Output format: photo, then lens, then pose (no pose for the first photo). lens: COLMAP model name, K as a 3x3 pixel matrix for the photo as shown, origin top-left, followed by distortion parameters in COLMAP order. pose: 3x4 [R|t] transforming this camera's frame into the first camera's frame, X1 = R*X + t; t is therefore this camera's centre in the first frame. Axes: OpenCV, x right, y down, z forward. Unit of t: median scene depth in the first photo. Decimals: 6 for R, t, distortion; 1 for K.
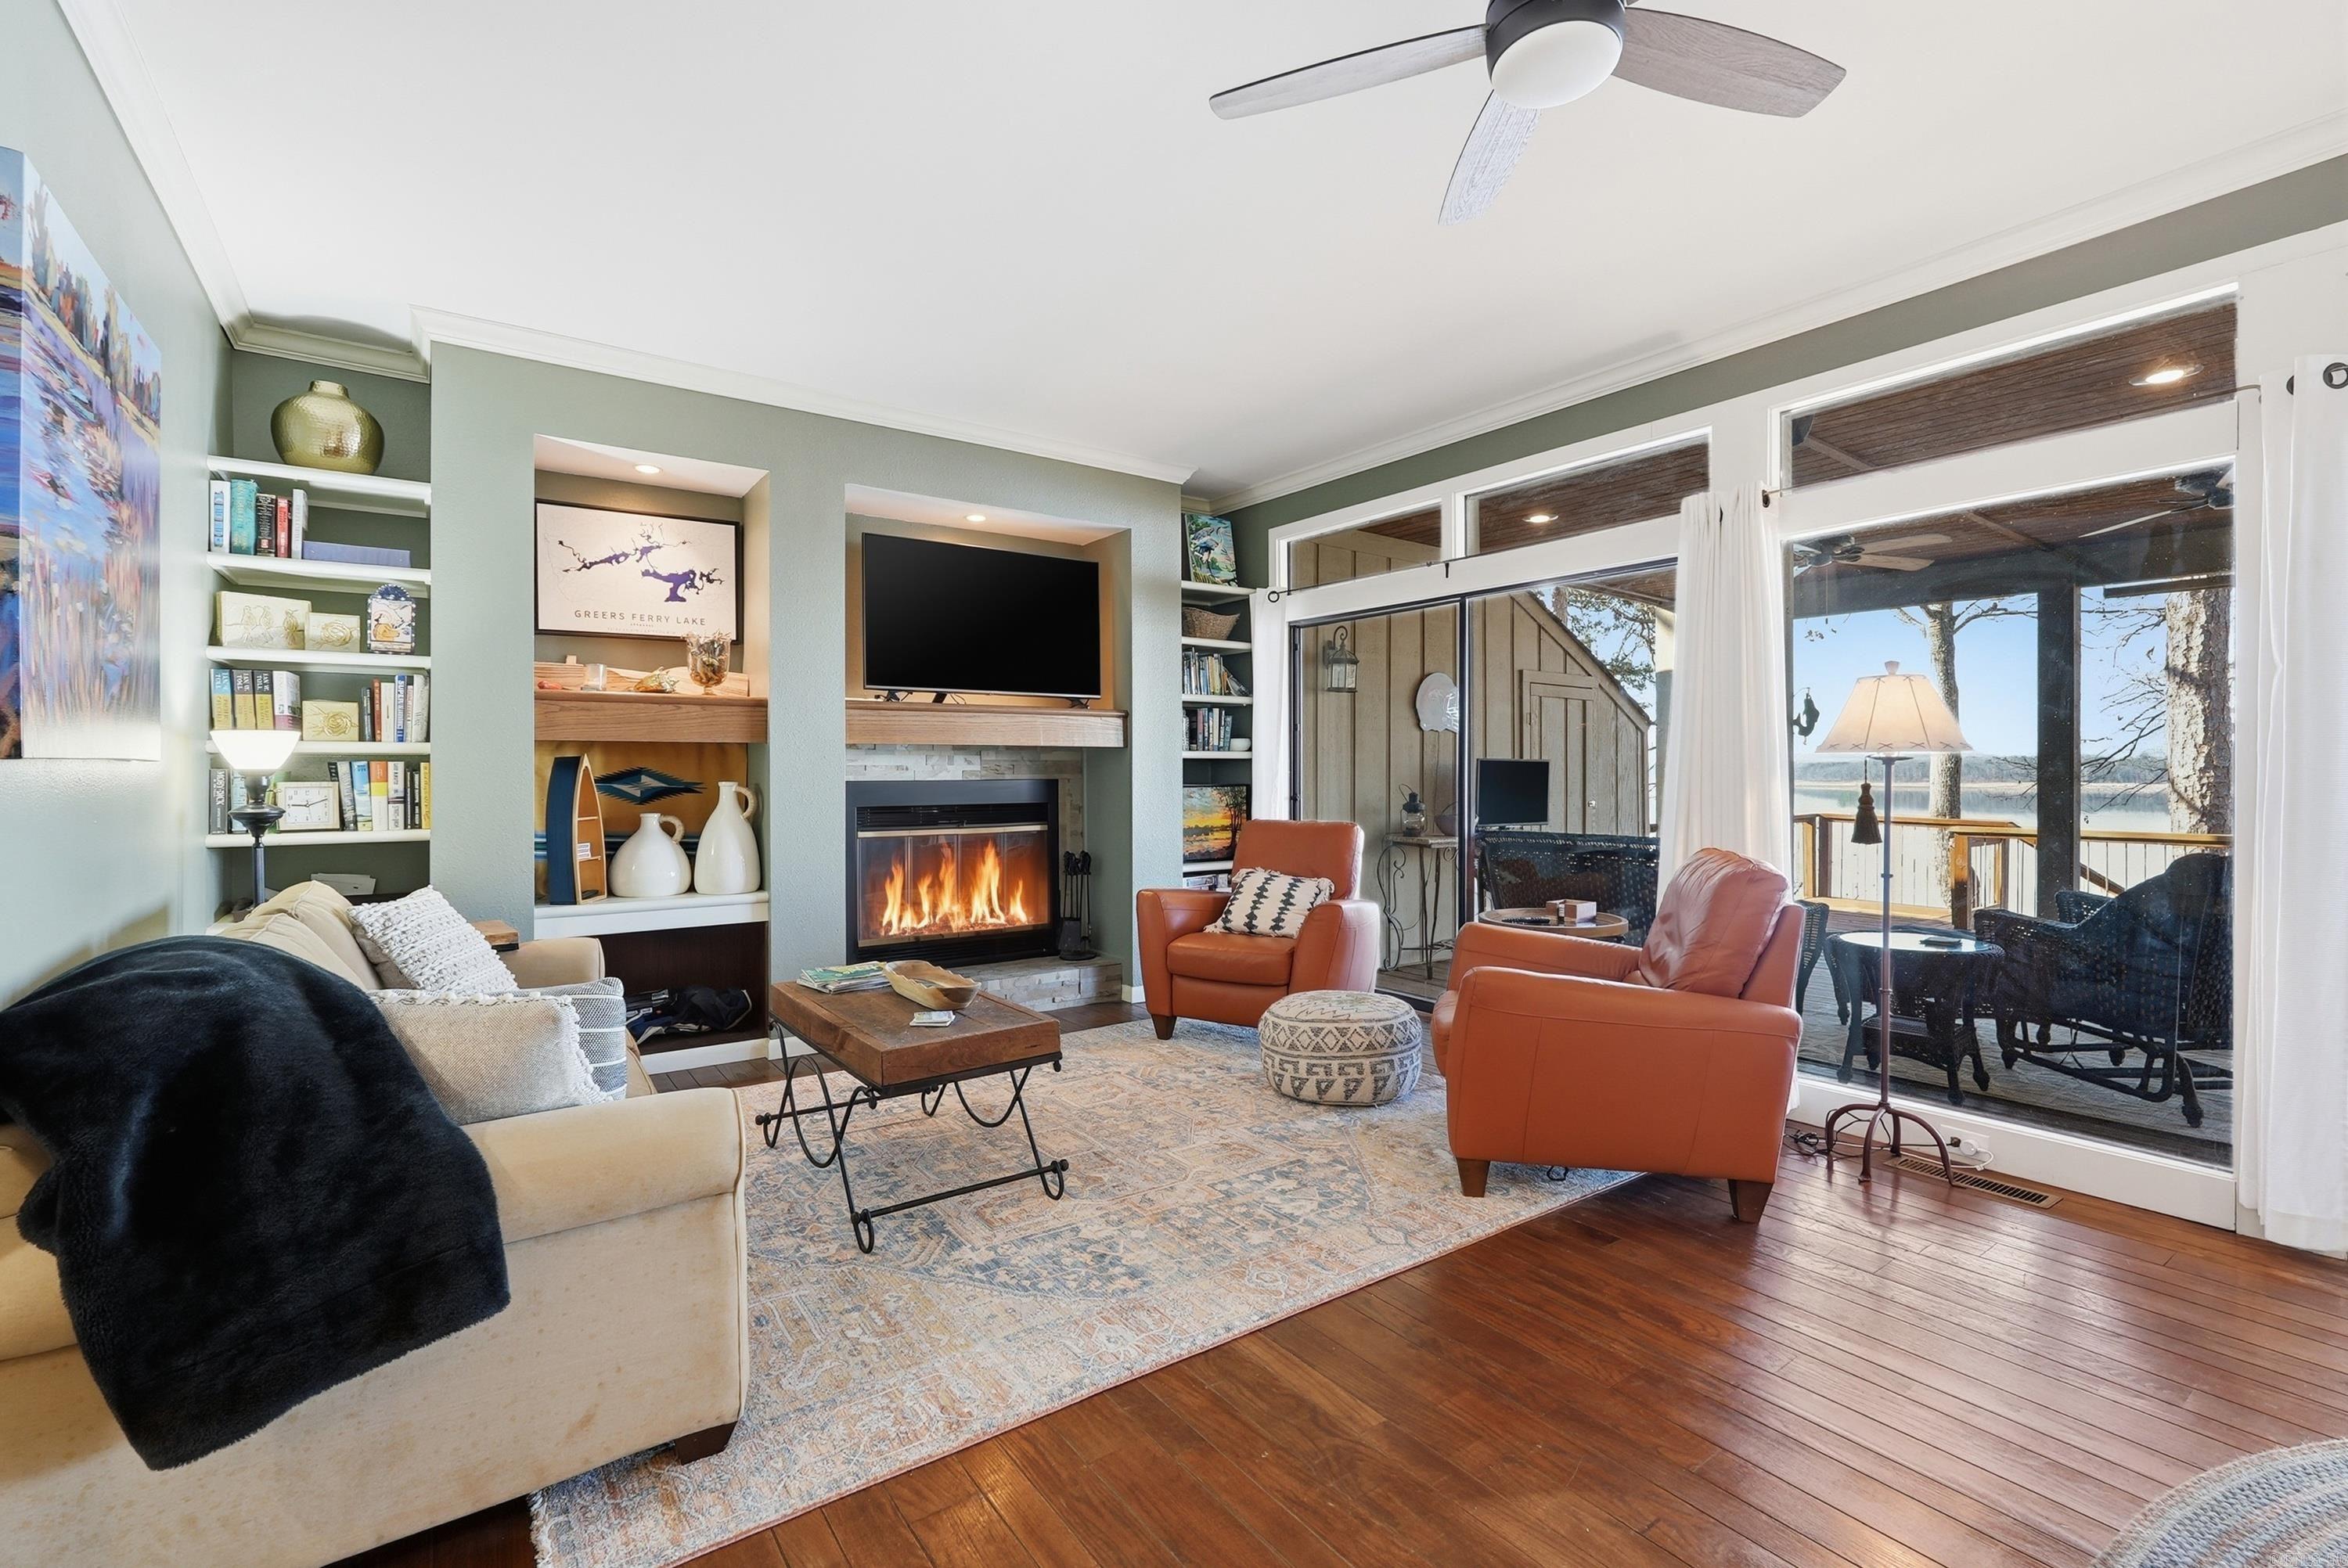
lens RADIAL K [[1051.6, 0, 1165.3], [0, 1051.6, 773.0], [0, 0, 1]] dist [-0.023308, 0.016524]
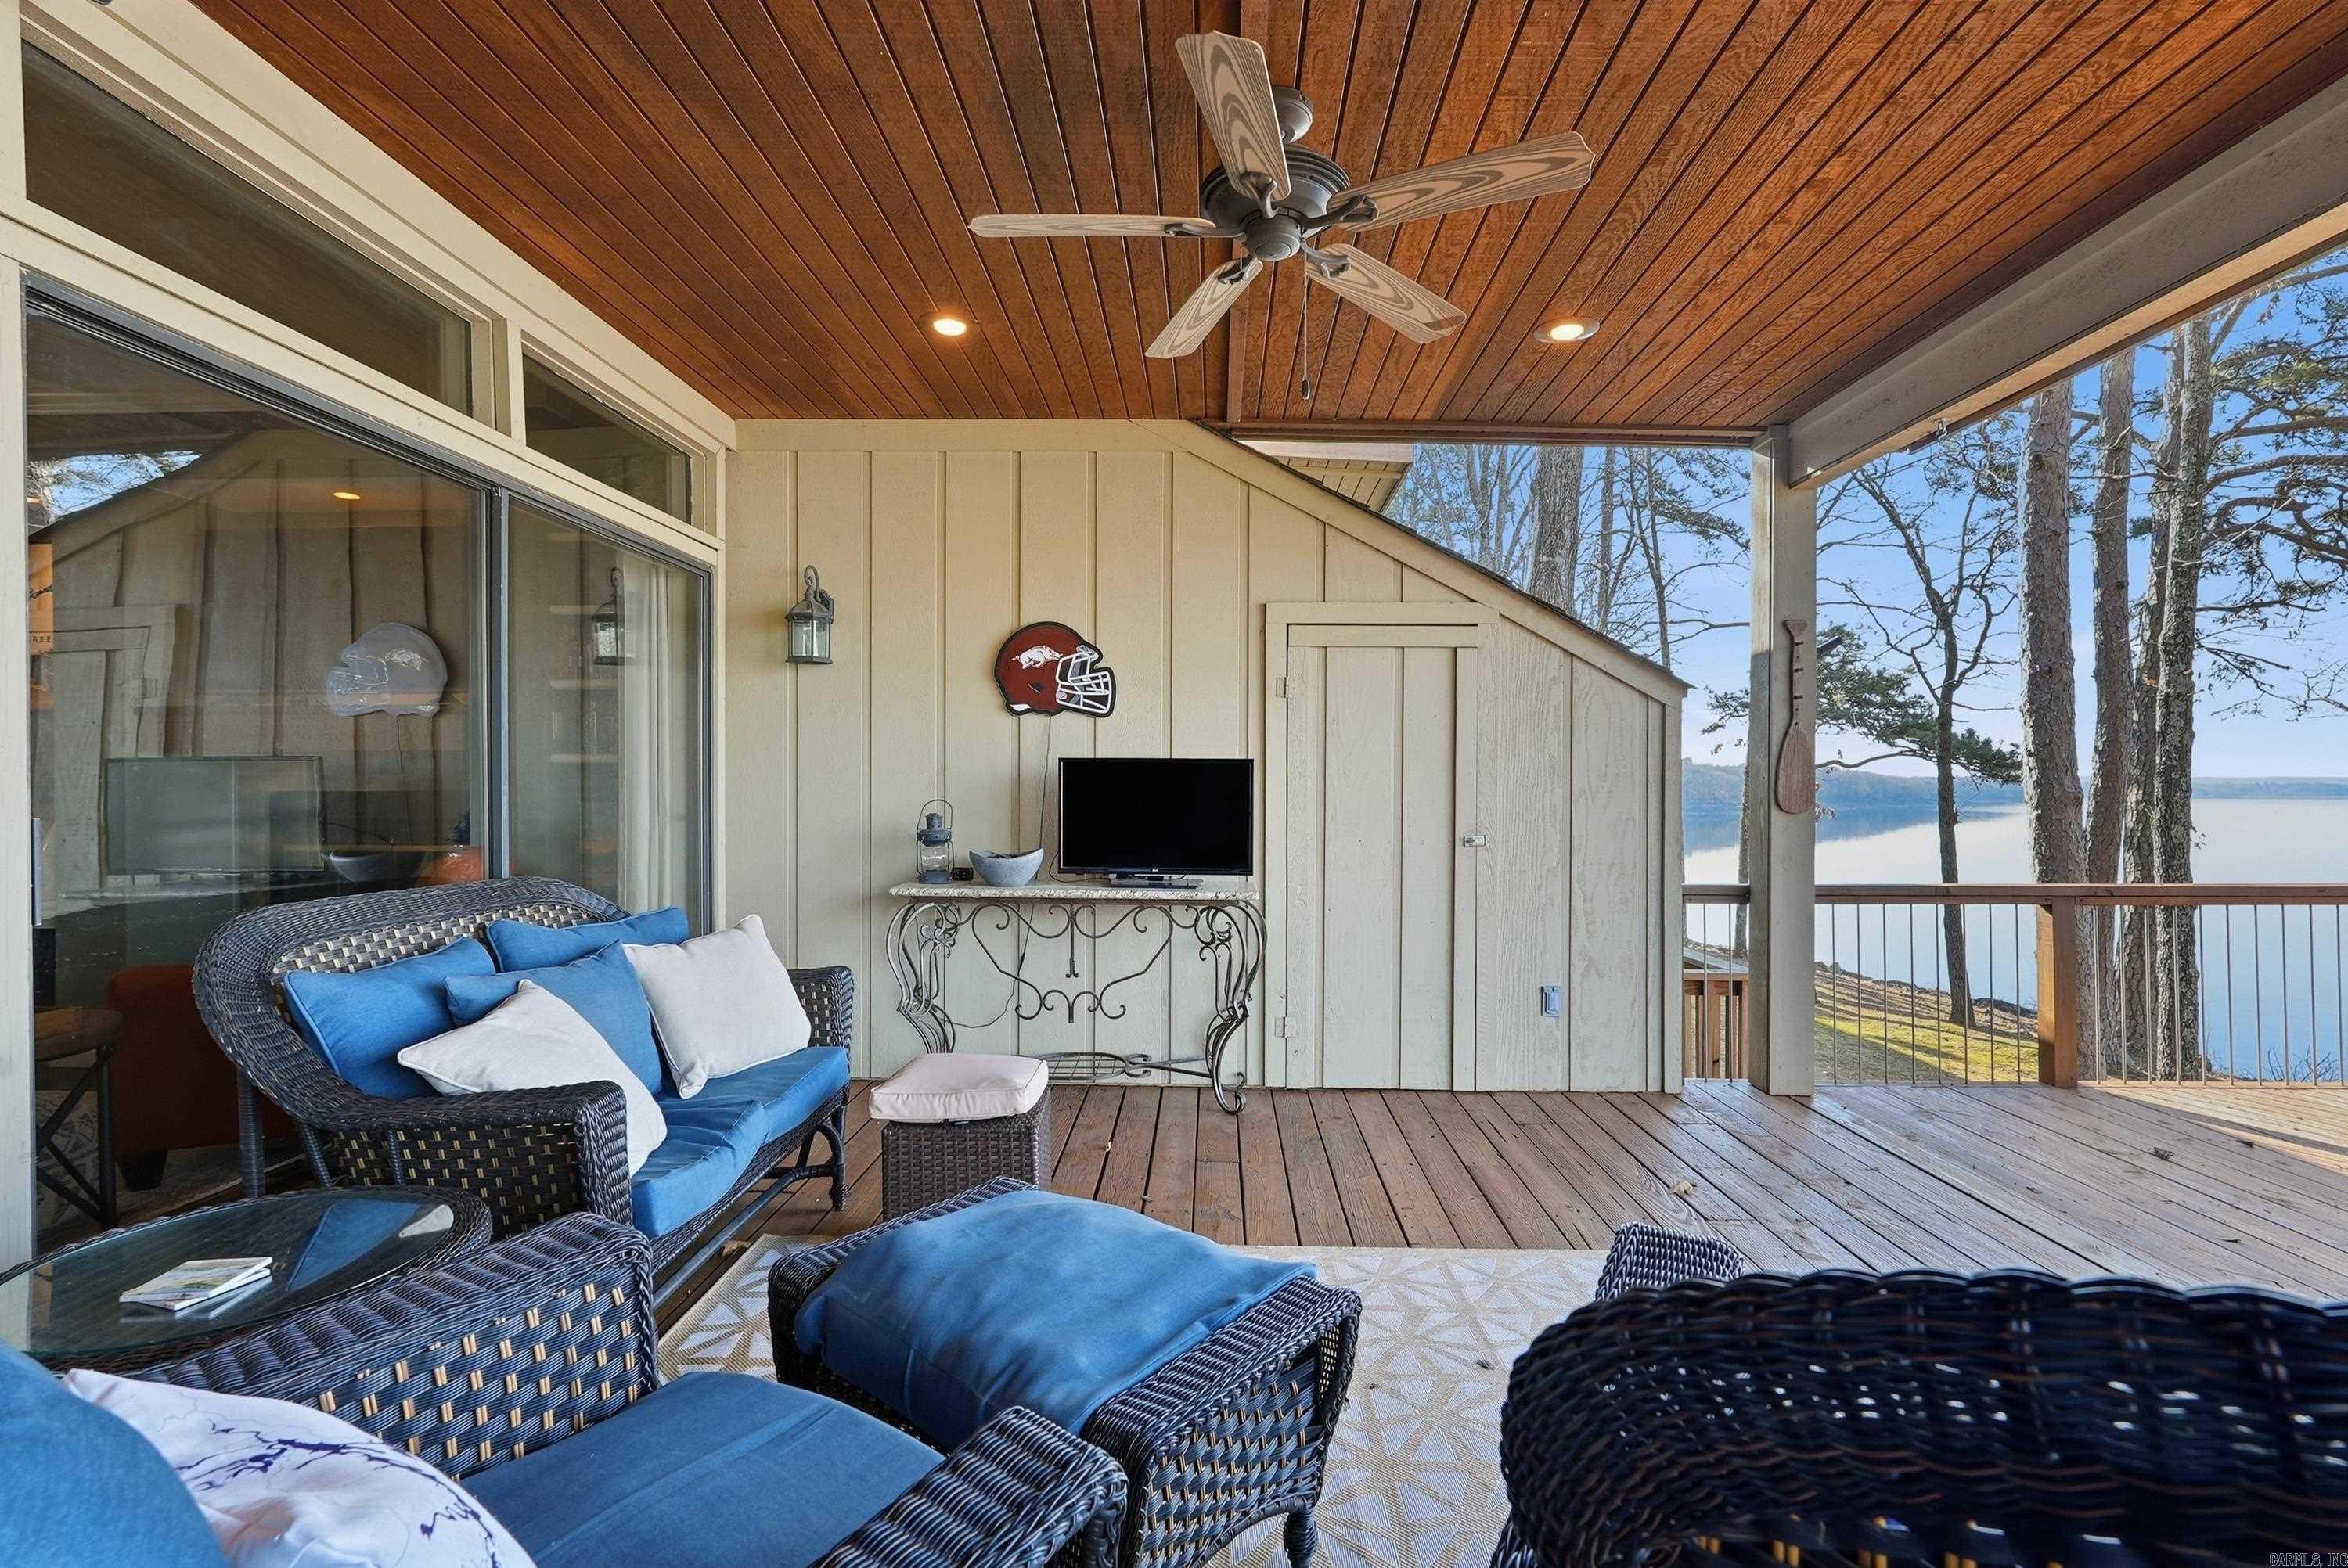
lens RADIAL K [[1060.0, 0, 1167.6], [0, 1060.0, 778.5], [0, 0, 1]] dist [-0.014414, 0.010499]
pose [[0.798164, -0.008389, -0.602382, 1.062494], [-0.000438, 0.999895, -0.014506, 0.010073], [0.602441, 0.011842, 0.798076, 0.836531]]
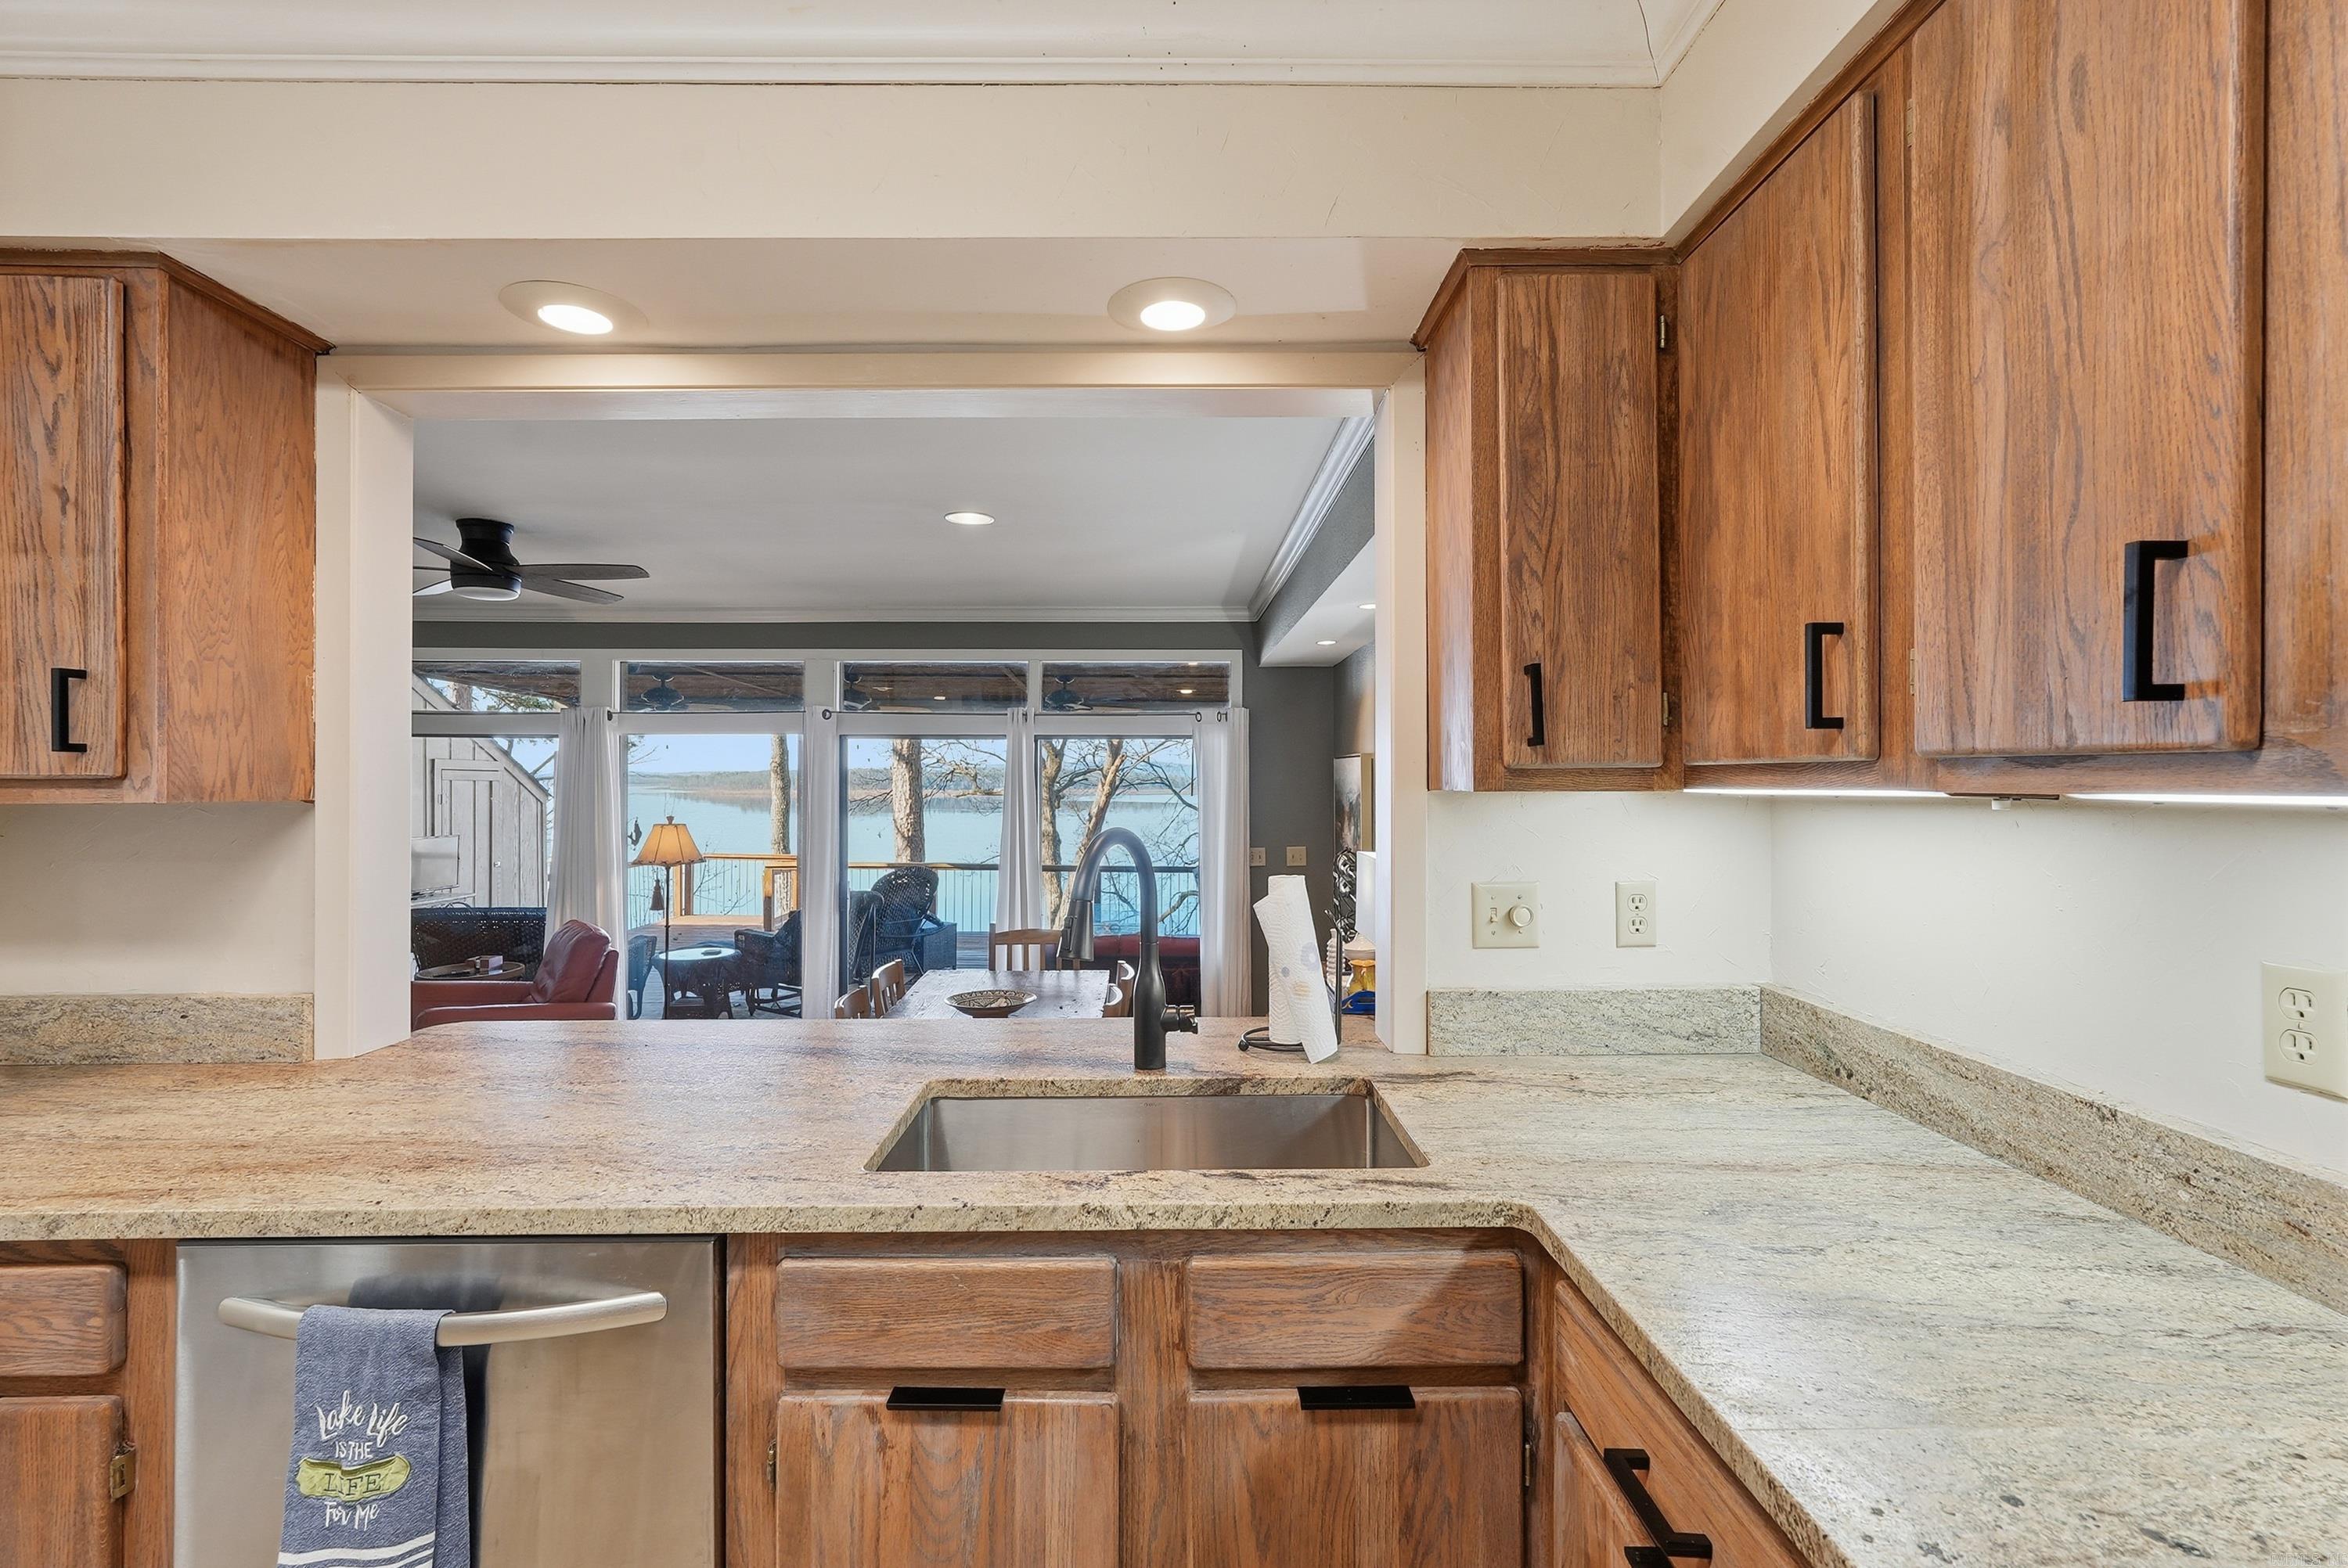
lens RADIAL K [[1041.4, 0, 1164.7], [0, 1041.4, 779.1], [0, 0, 1]] dist [-0.015187, 0.009744]
pose [[0.572984, 0.004001, 0.819557, -0.254109], [-0.001449, 0.999991, -0.003869, -0.118458], [-0.819565, 0.001029, 0.572985, -0.606628]]
